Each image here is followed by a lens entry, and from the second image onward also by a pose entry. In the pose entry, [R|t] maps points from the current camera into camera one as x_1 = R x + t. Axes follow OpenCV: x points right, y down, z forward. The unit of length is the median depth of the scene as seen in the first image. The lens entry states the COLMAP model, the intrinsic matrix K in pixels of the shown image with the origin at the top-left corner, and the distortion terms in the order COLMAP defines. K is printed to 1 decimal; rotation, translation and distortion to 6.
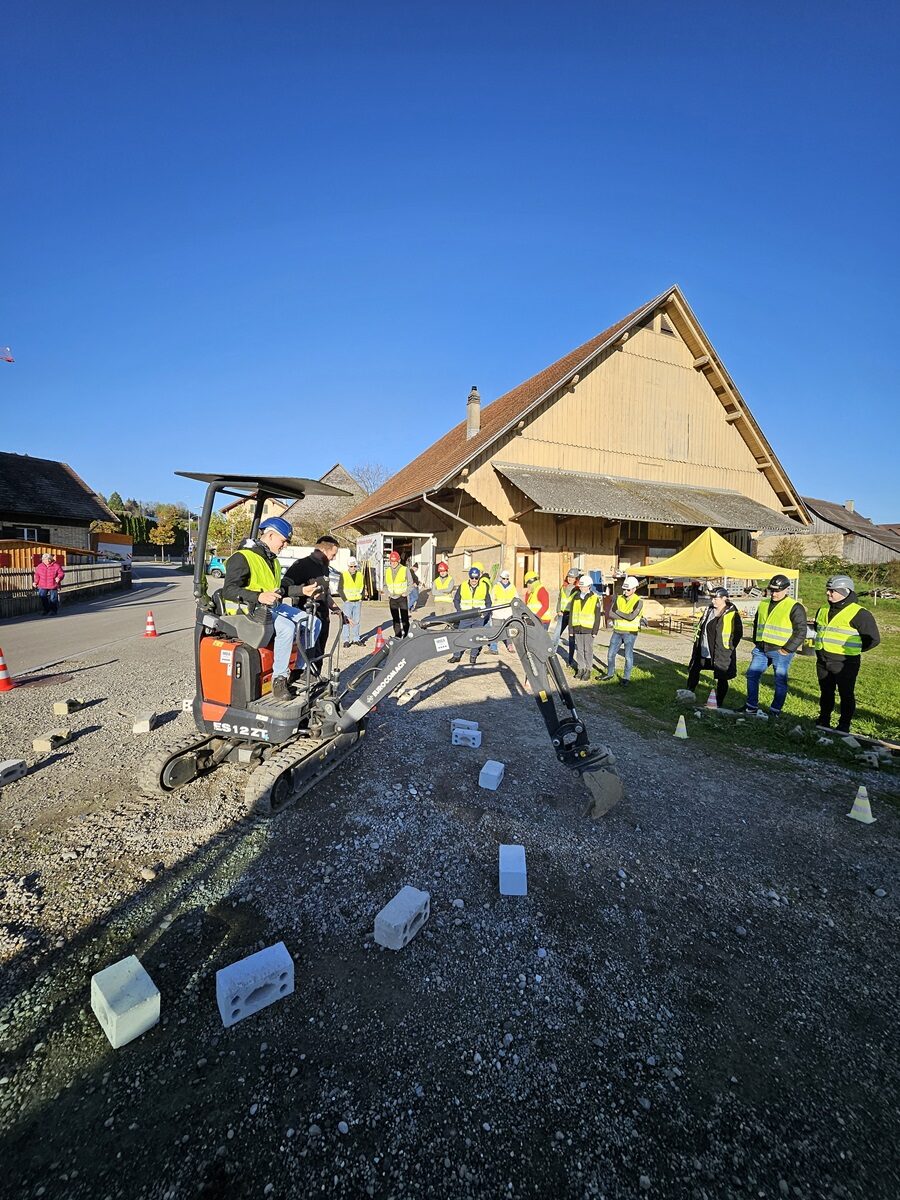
lens RADIAL K [[475.6, 0, 455.0], [0, 475.6, 597.1], [0, 0, 1]] dist [-0.000494, 0.002192]
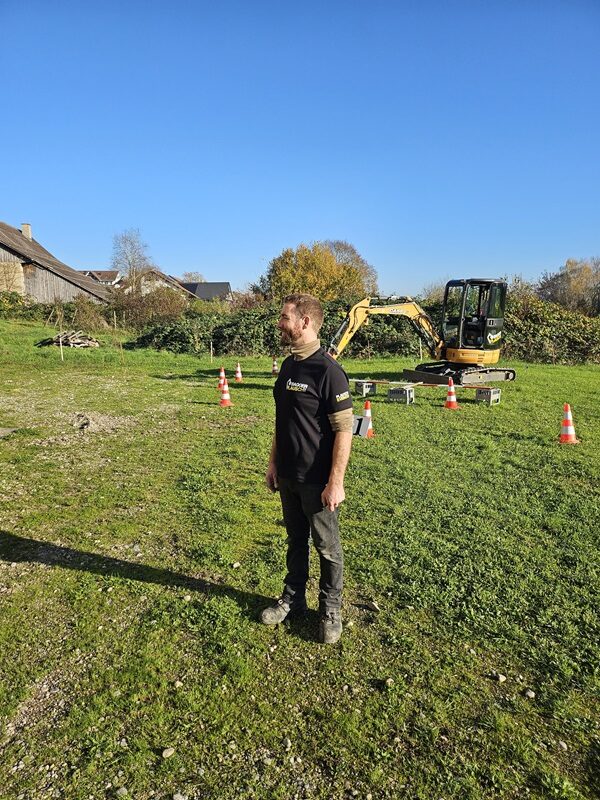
lens RADIAL K [[562.3, 0, 299.7], [0, 562.3, 401.0], [0, 0, 1]] dist [0.043272, -0.003969]
pose [[0.448941, -0.147840, 0.881246, 2.145449], [0.076244, 0.988959, 0.127069, 0.002135], [-0.890302, 0.010143, 0.455257, 2.308237]]
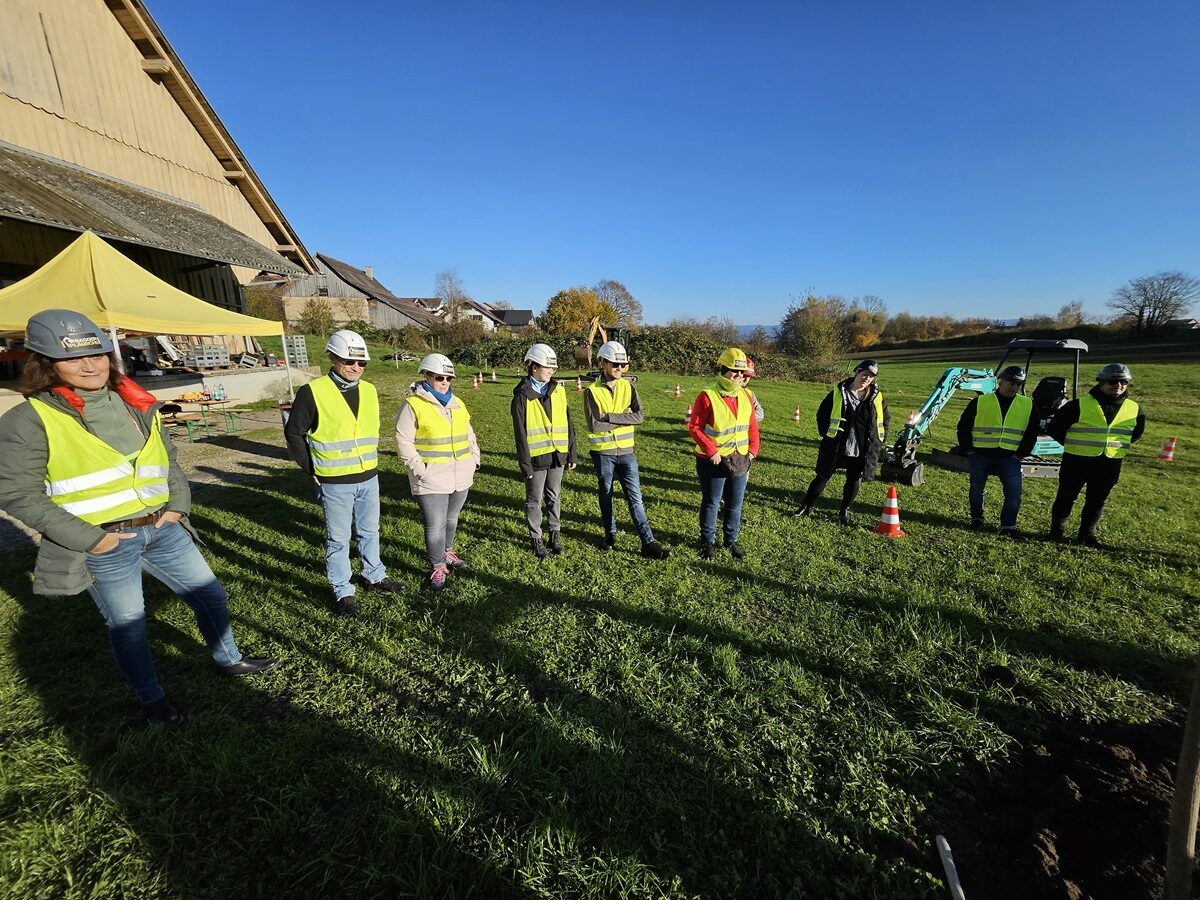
lens RADIAL K [[475.6, 0, 599.7], [0, 475.6, 451.2], [0, 0, 1]] dist [-0.000494, 0.002192]
pose [[0.447508, -0.213852, 0.868334, 0.975826], [0.060189, 0.975988, 0.209345, 0.020283], [-0.892252, -0.041419, 0.449634, 0.963784]]
